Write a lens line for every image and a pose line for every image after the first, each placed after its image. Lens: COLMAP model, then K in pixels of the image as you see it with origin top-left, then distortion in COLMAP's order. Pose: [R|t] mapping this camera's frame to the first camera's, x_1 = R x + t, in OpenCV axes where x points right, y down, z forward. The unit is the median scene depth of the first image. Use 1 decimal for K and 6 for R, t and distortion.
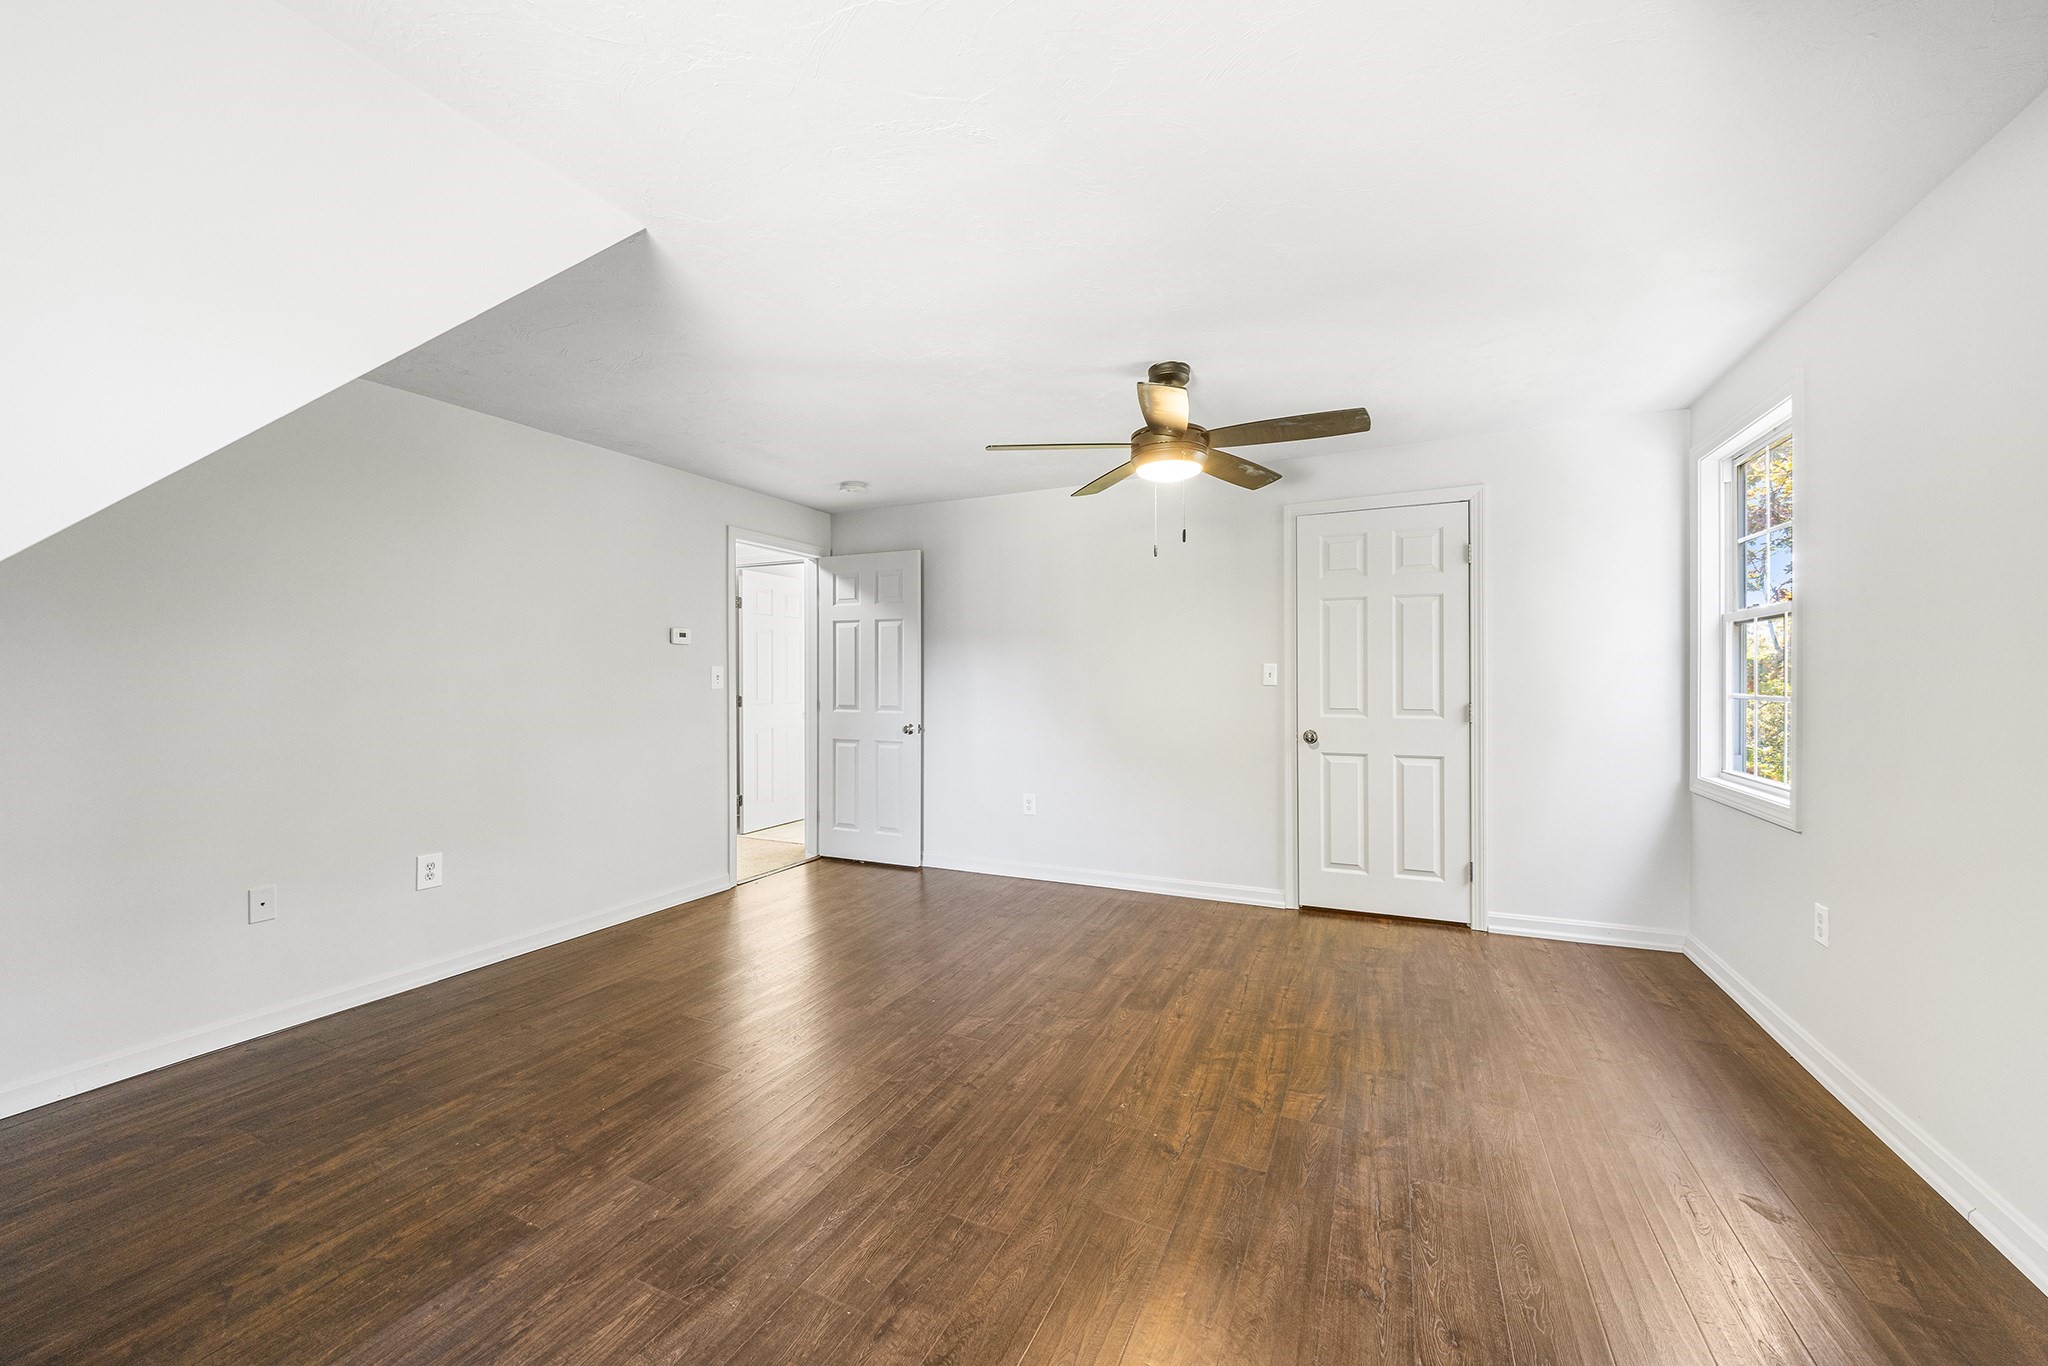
lens RADIAL K [[768.4, 0, 1020.9], [0, 768.4, 677.1], [0, 0, 1]] dist [0.013592, 0.000080]
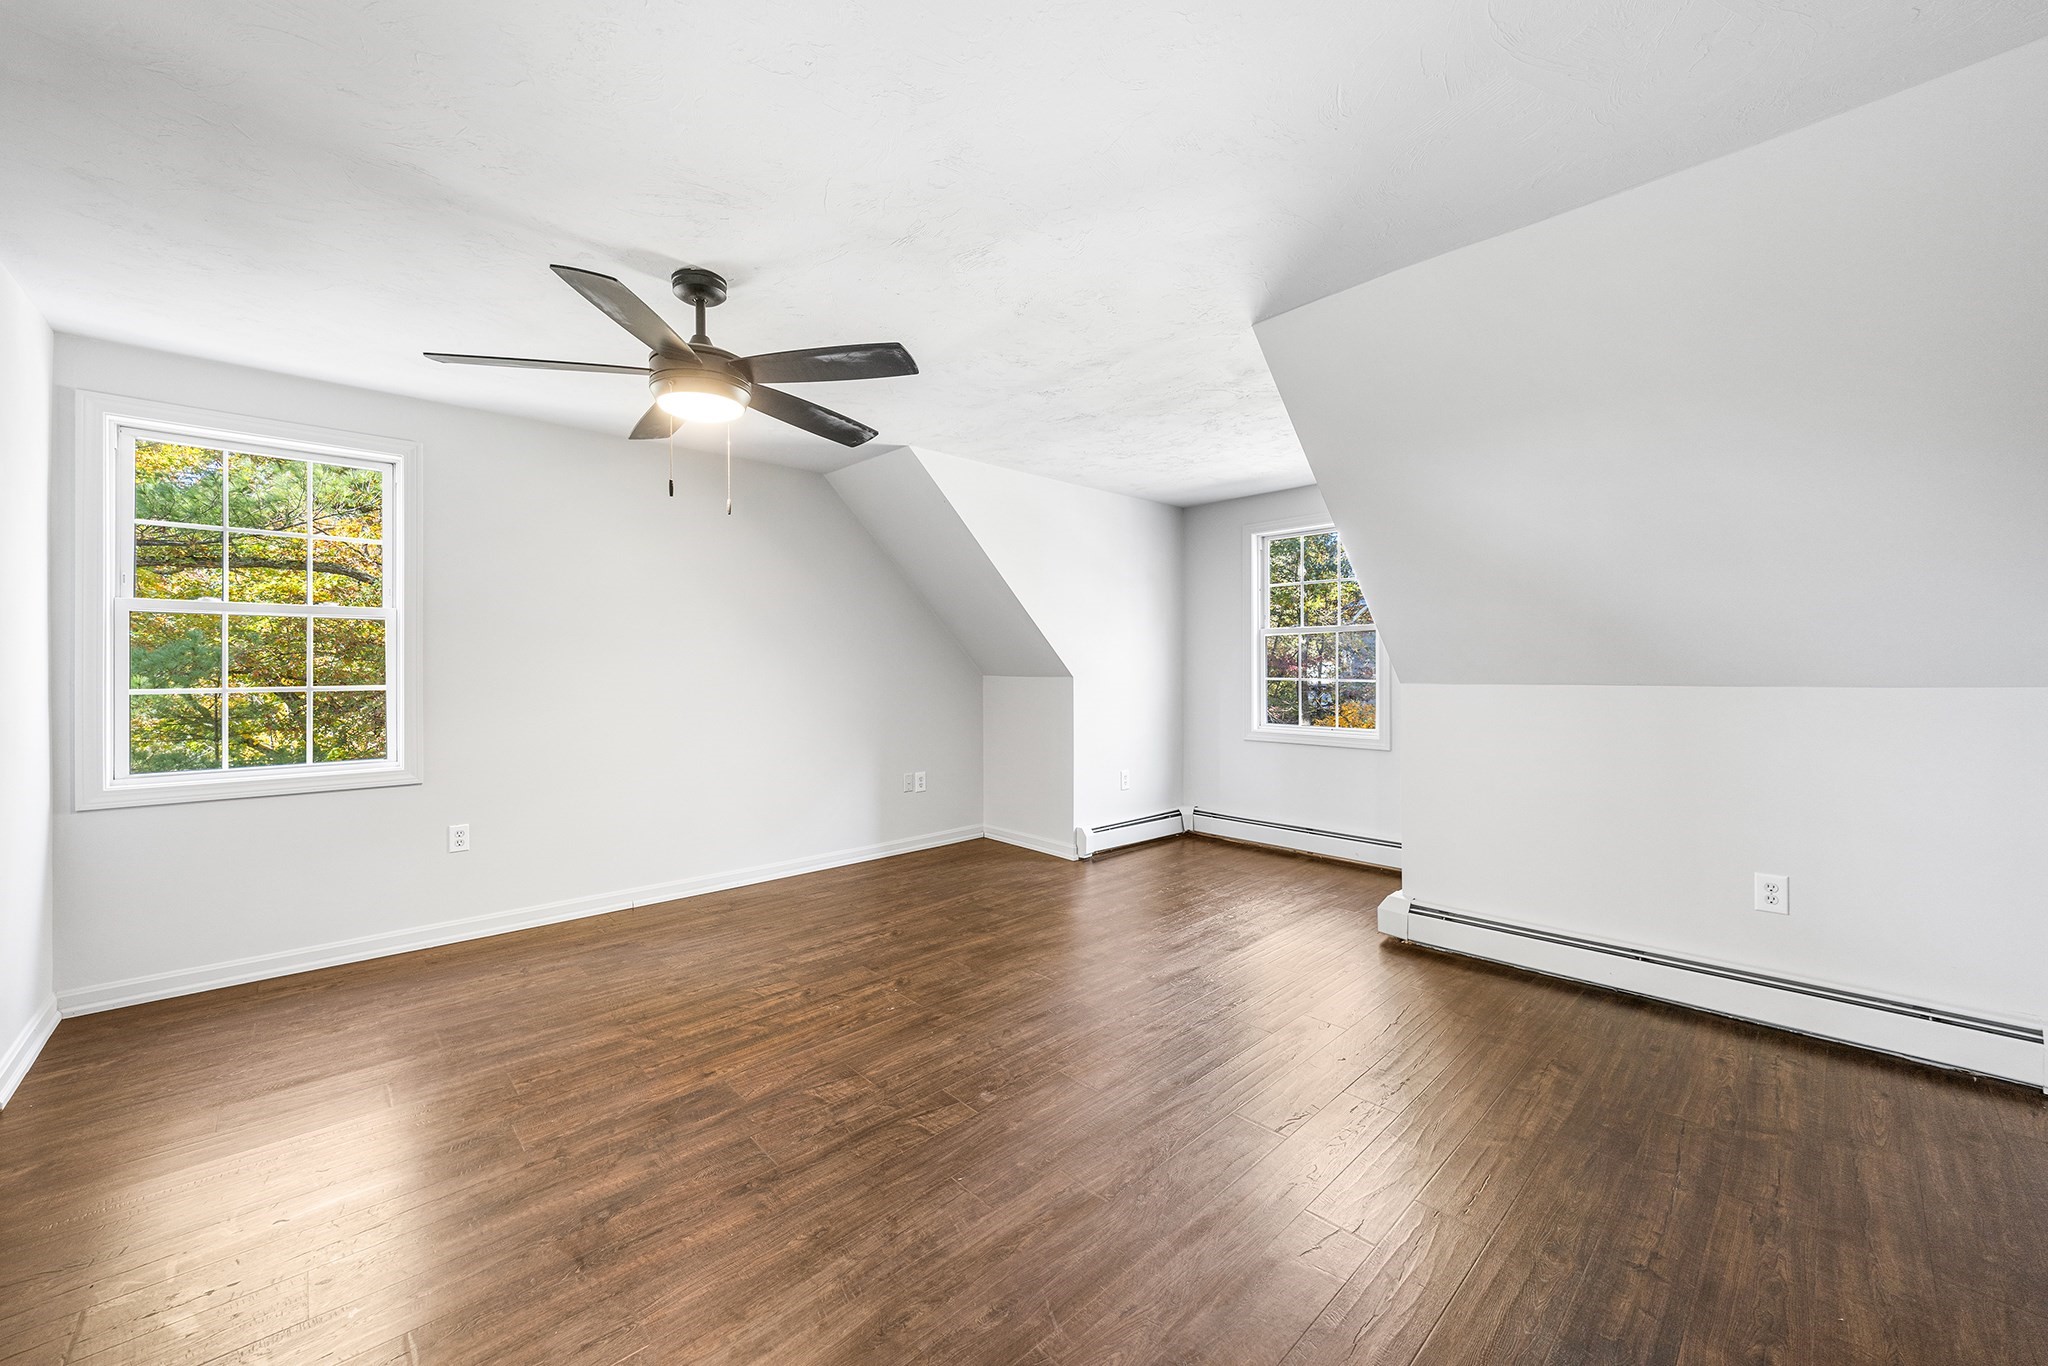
lens RADIAL K [[768.4, 0, 1021.9], [0, 768.4, 675.1], [0, 0, 1]] dist [0.013592, 0.000080]
pose [[-0.931038, 0.003960, 0.364901, -0.472877], [0.005699, 0.999977, 0.003688, 0.012416], [-0.364878, 0.005514, -0.931039, 1.892388]]
